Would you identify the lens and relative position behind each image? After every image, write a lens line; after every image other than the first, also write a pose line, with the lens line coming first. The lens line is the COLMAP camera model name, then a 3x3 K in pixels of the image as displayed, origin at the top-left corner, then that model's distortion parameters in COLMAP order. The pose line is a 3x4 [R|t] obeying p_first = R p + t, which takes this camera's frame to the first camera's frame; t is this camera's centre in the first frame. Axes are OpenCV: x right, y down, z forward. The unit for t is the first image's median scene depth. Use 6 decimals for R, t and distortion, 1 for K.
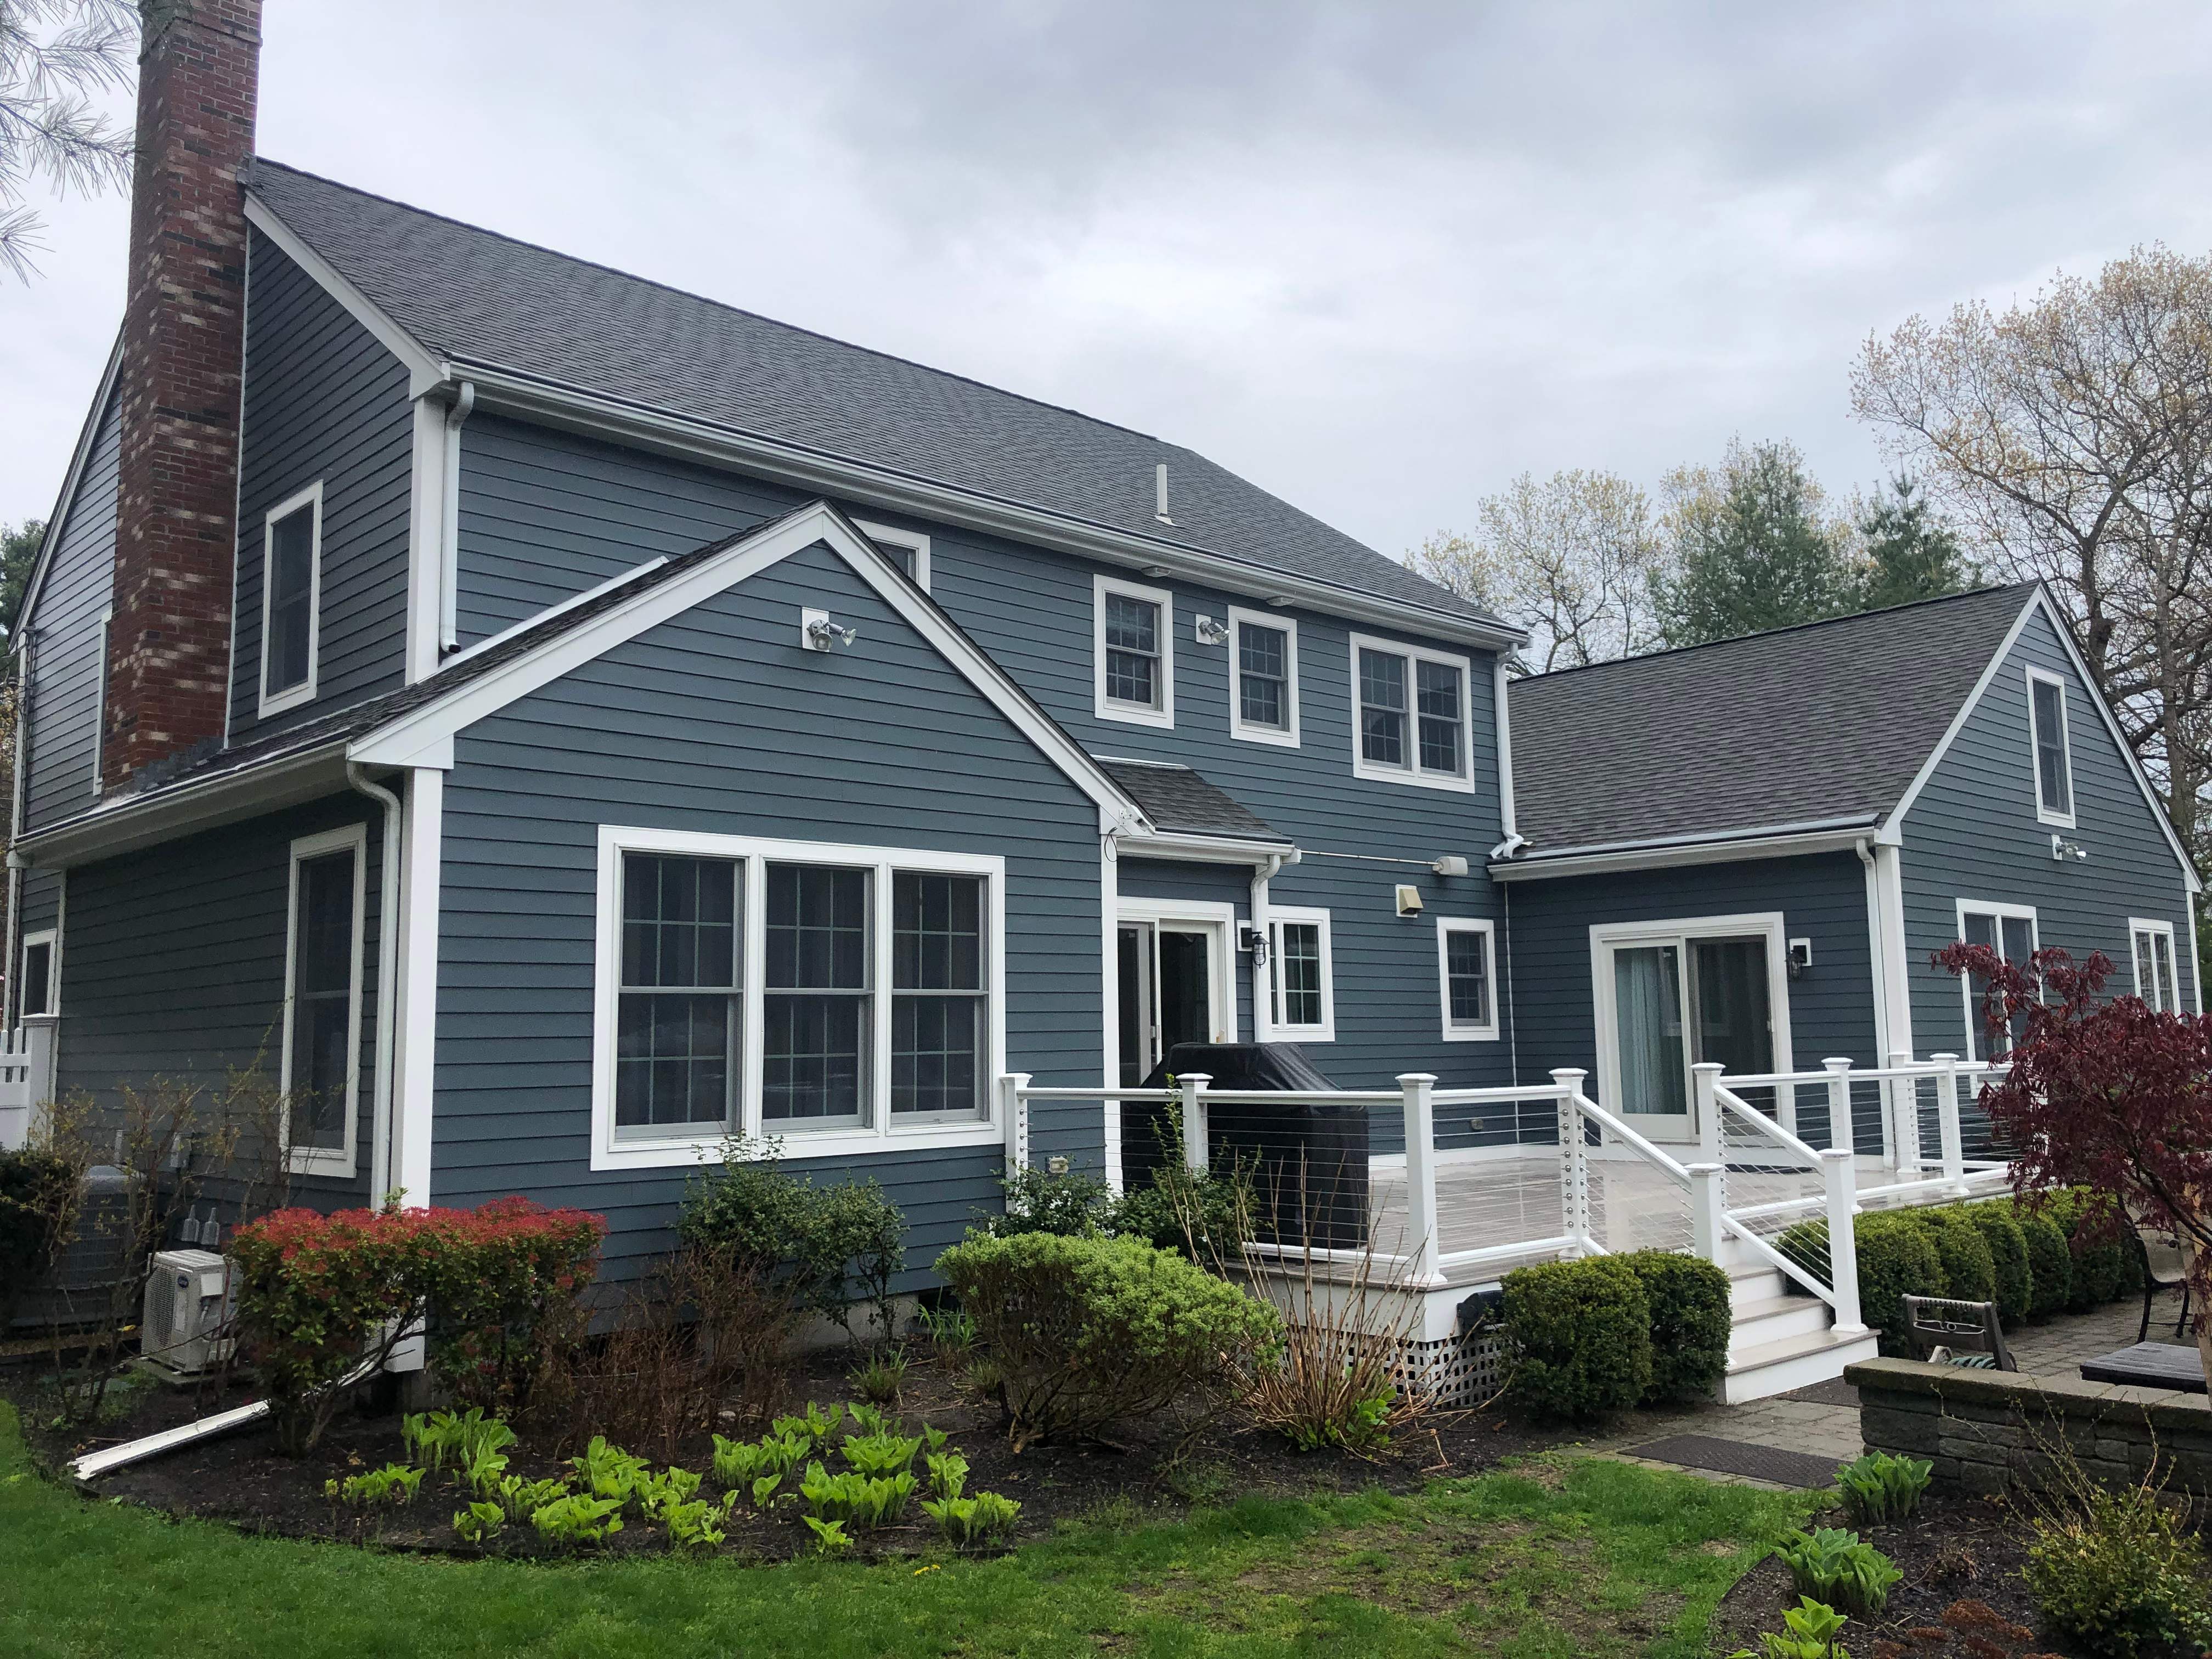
lens RADIAL K [[1810.2, 0, 1098.7], [0, 1810.2, 831.9], [0, 0, 1]] dist [0.060932, -0.072343]
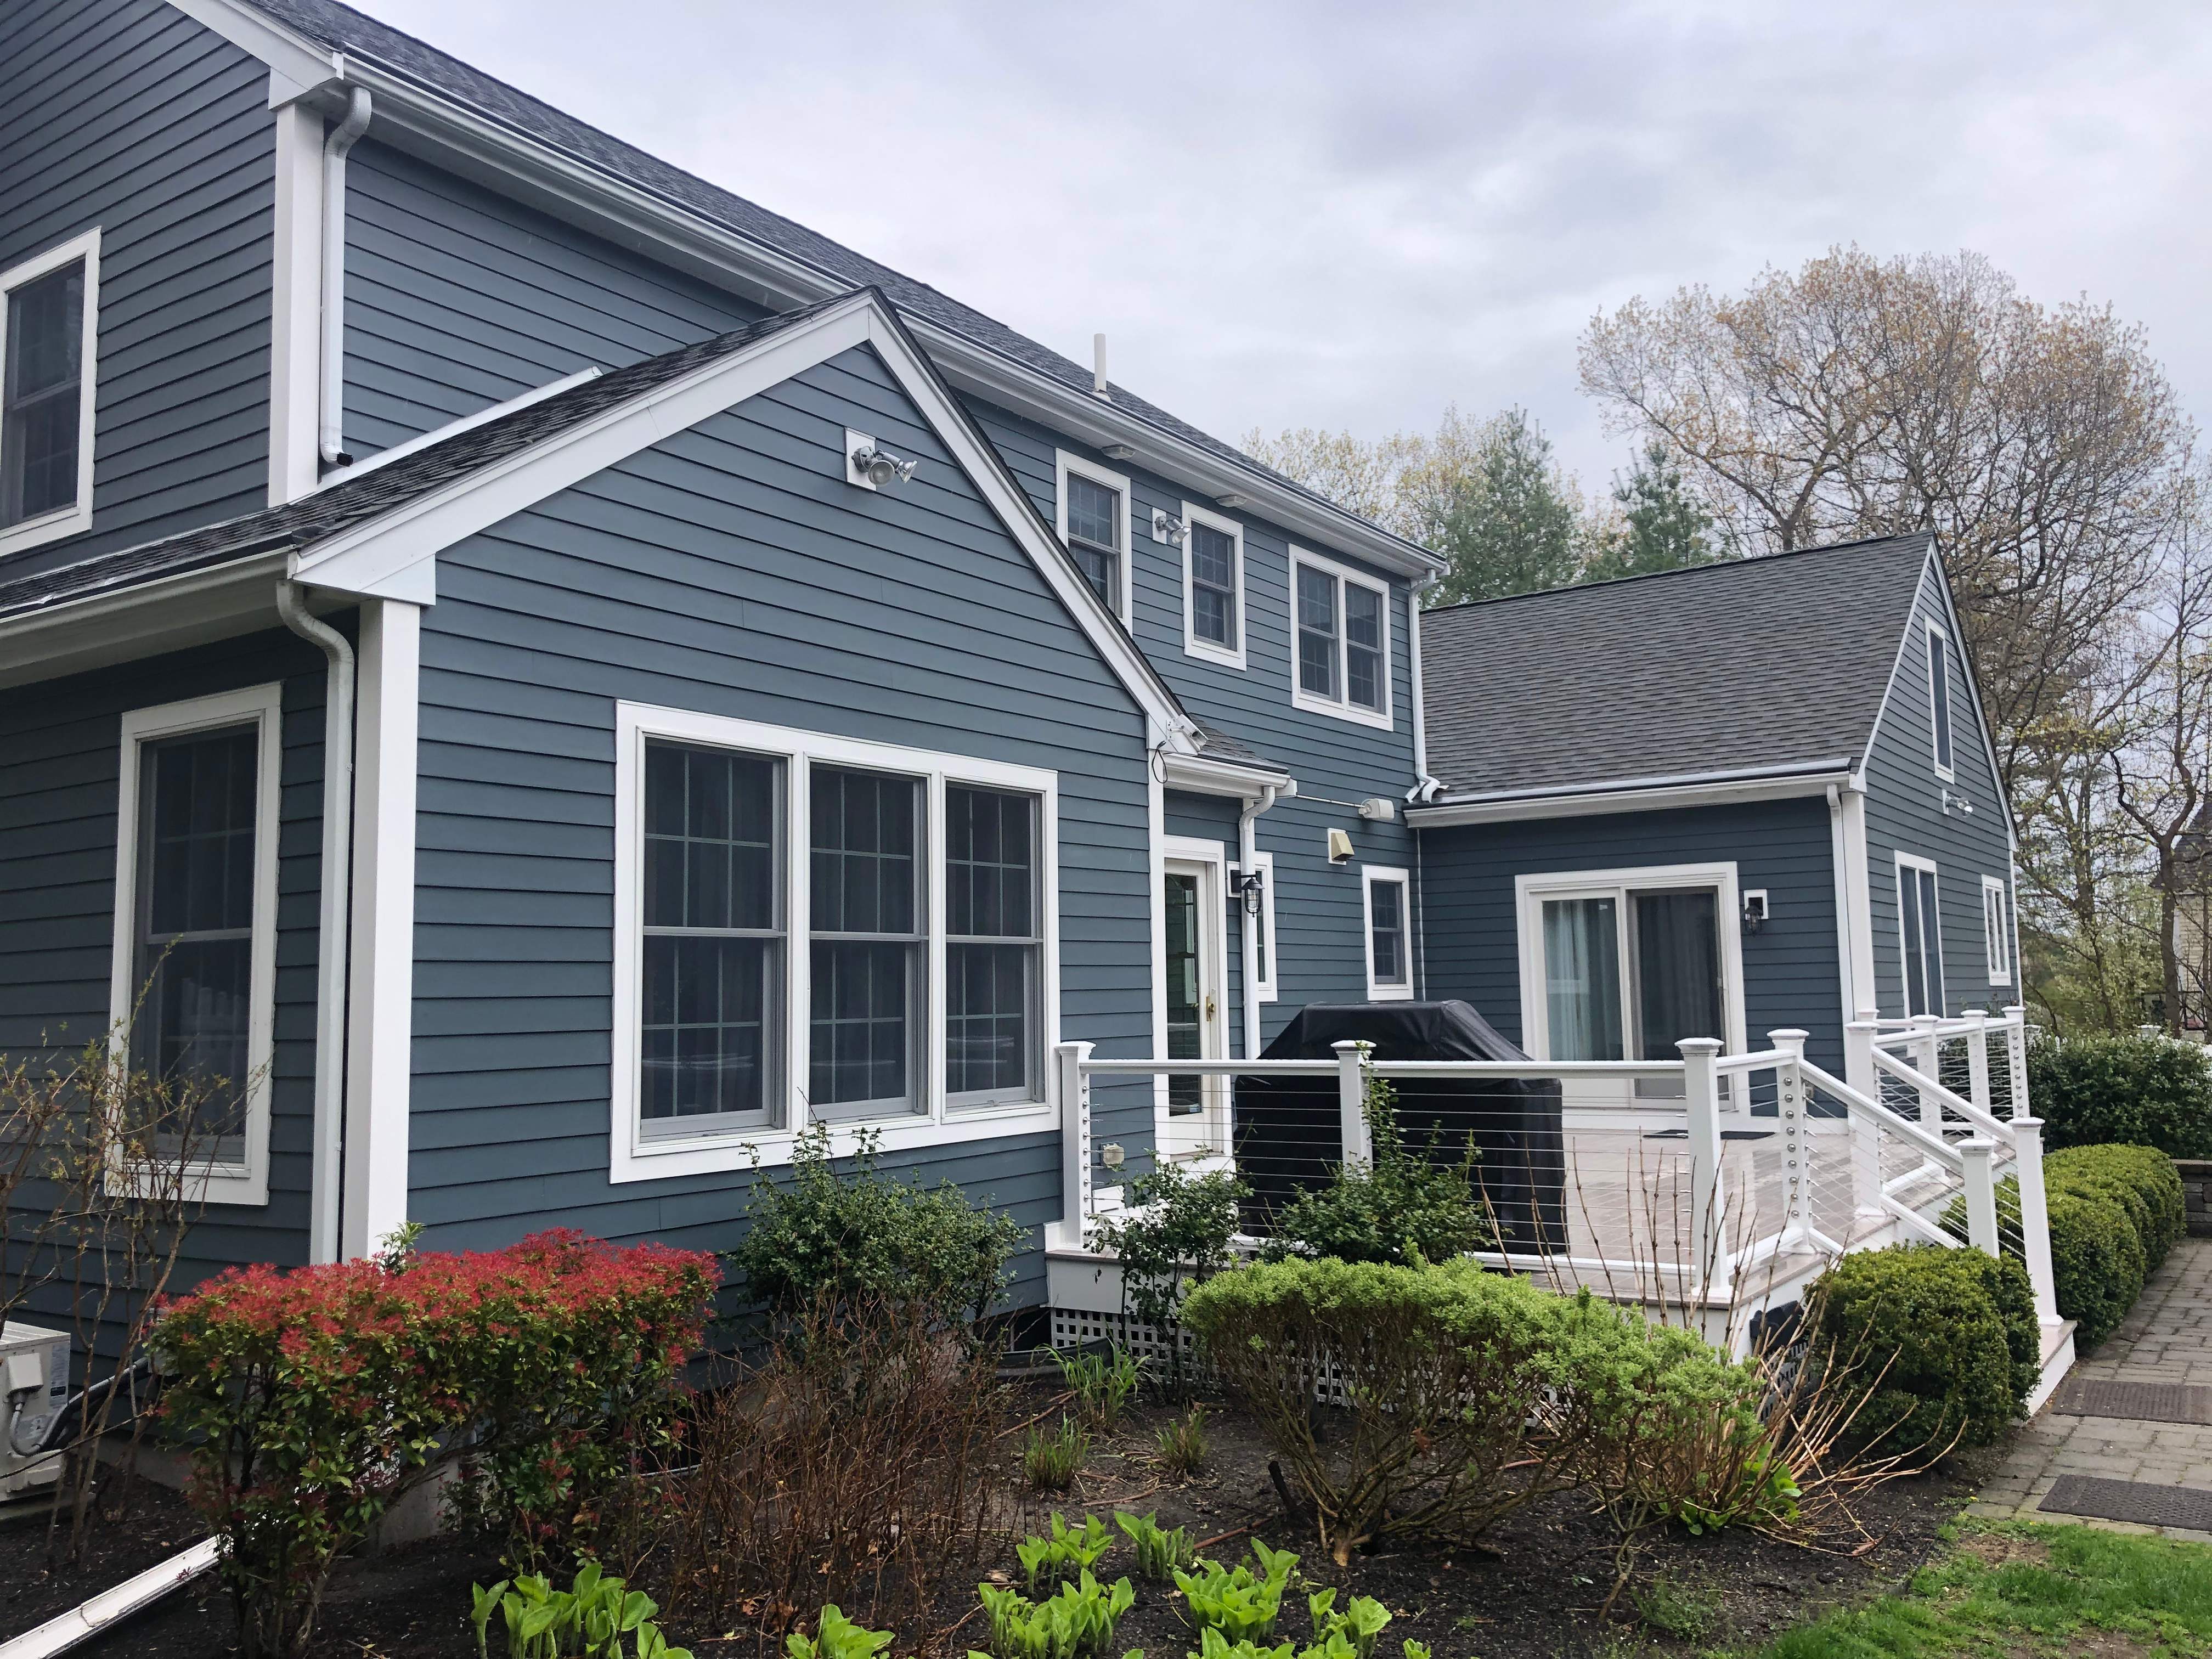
lens RADIAL K [[1810.2, 0, 1129.6], [0, 1810.2, 826.5], [0, 0, 1]] dist [0.060932, -0.072343]
pose [[0.975177, 0.016302, 0.220827, -0.165489], [-0.019888, 0.999704, 0.014027, 0.022337], [-0.220533, -0.018070, 0.975212, 0.181153]]
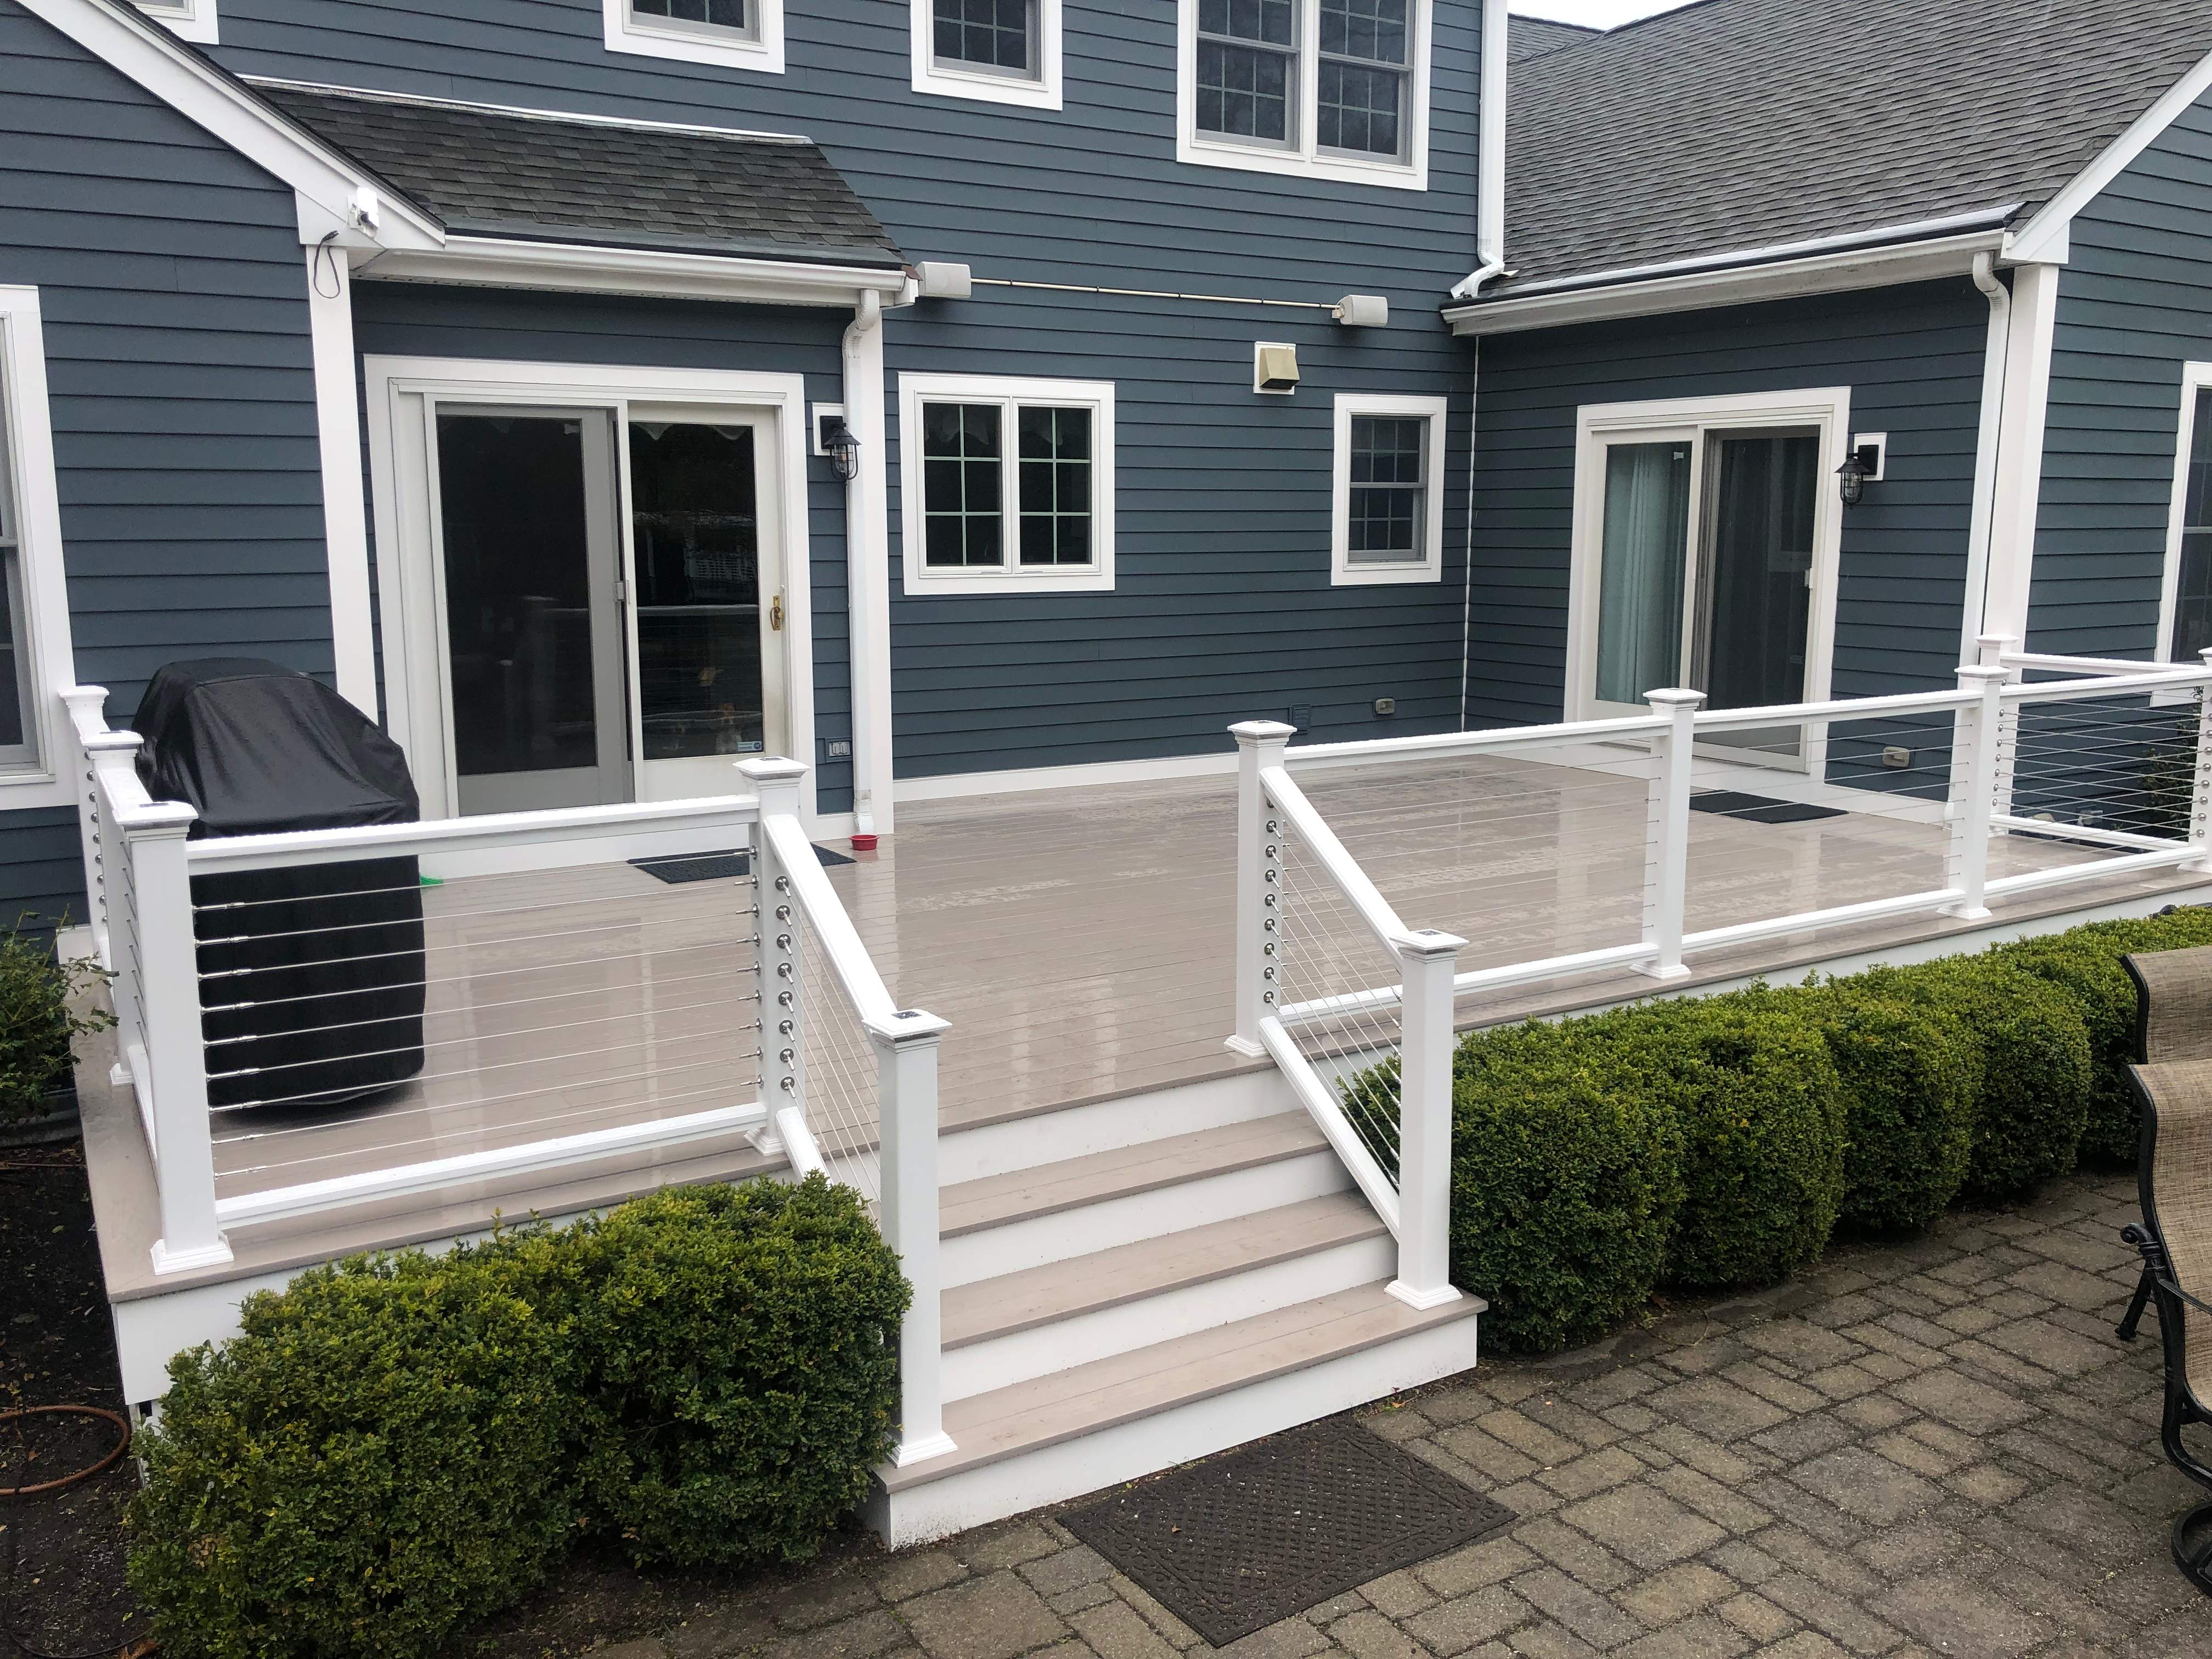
lens RADIAL K [[1810.2, 0, 1123.3], [0, 1810.2, 826.4], [0, 0, 1]] dist [0.060932, -0.072343]
pose [[0.980068, 0.051004, -0.192003, 0.316276], [0.006201, 0.958156, 0.286179, 0.011516], [0.198565, -0.281666, 0.938742, 0.427713]]
